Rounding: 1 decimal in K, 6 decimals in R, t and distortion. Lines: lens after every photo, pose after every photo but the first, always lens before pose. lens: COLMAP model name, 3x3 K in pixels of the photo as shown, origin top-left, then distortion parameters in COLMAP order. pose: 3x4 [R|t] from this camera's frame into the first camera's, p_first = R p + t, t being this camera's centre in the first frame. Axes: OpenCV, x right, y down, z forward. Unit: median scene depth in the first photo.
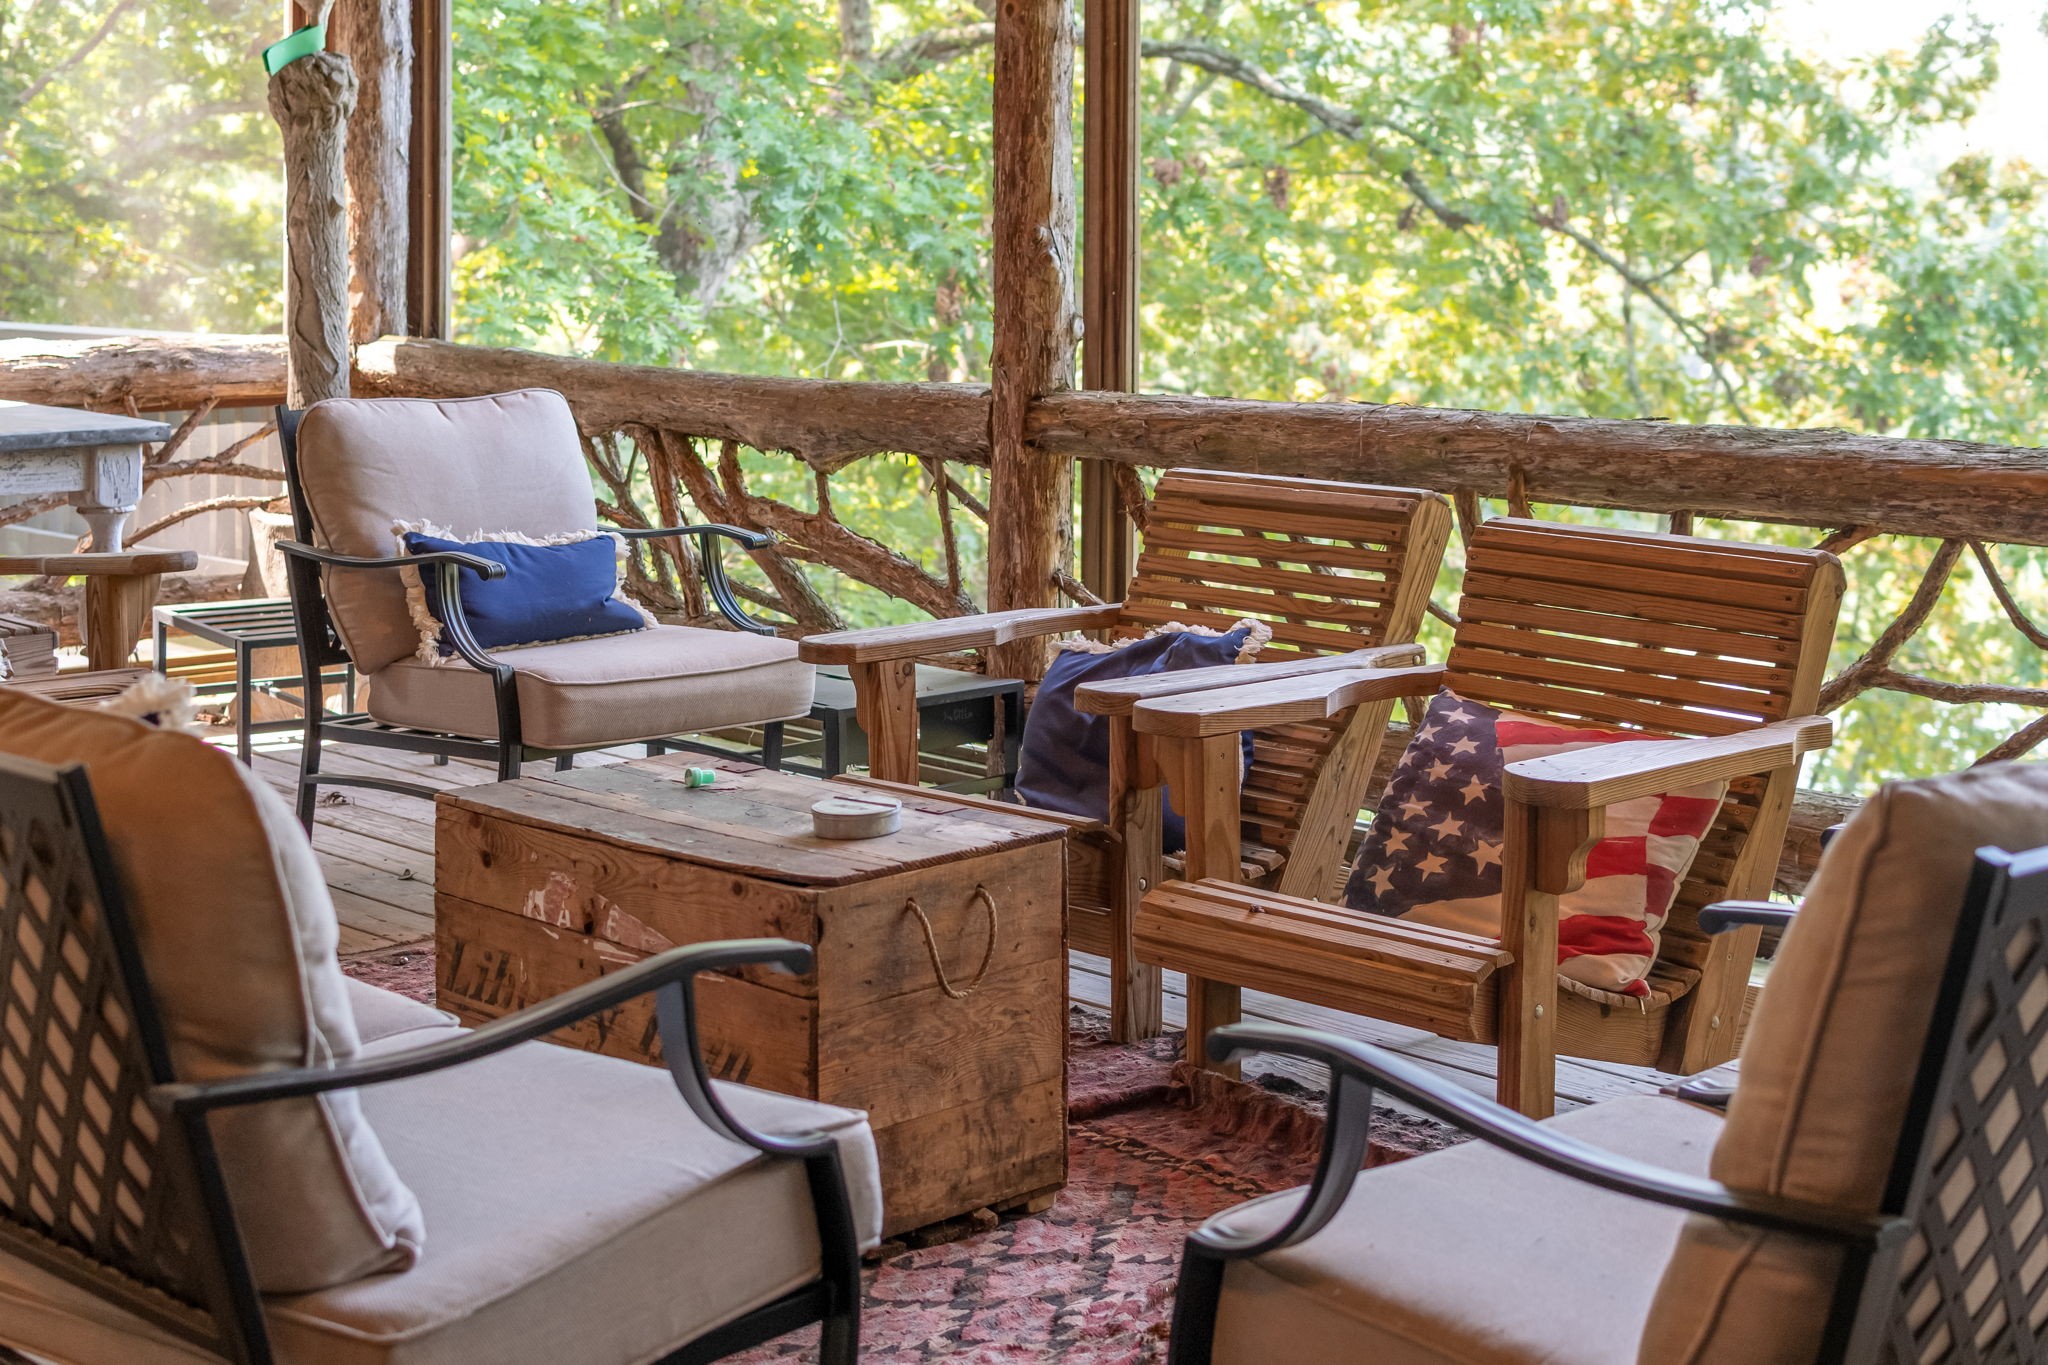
lens RADIAL K [[2193.1, 0, 1028.9], [0, 2193.1, 683.3], [0, 0, 1]] dist [-0.000243, 0.000000]
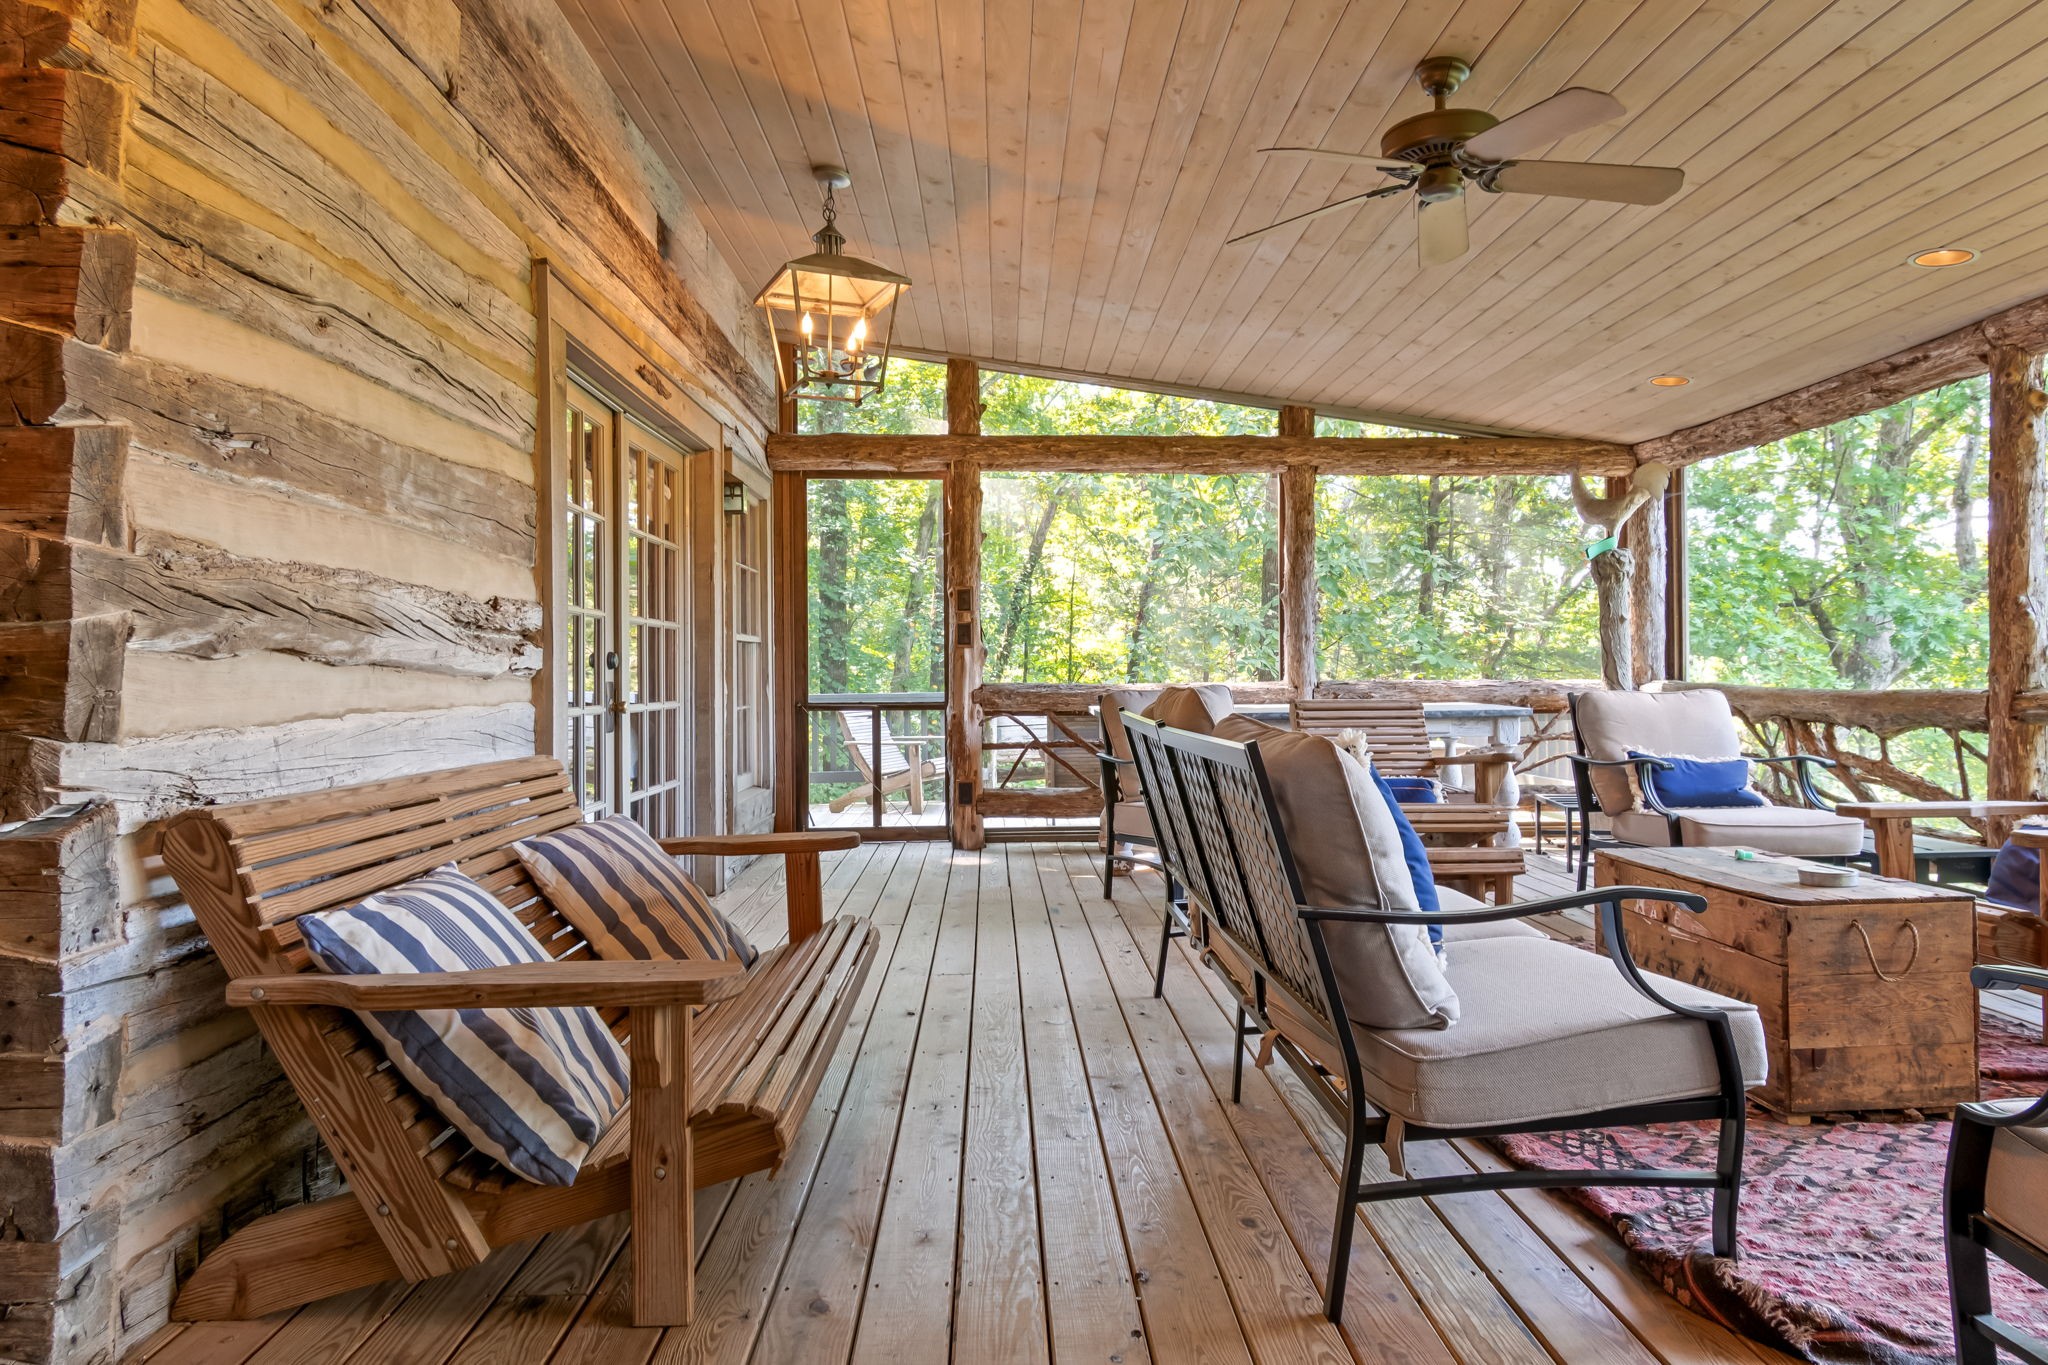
lens RADIAL K [[1105.4, 0, 1019.2], [0, 1105.4, 676.6], [0, 0, 1]] dist [0.001508, -0.000164]
pose [[0.805937, 0.016056, -0.591784, -0.122842], [-0.035908, 0.999117, -0.021795, -0.094848], [0.590912, 0.038815, 0.805802, -0.228795]]
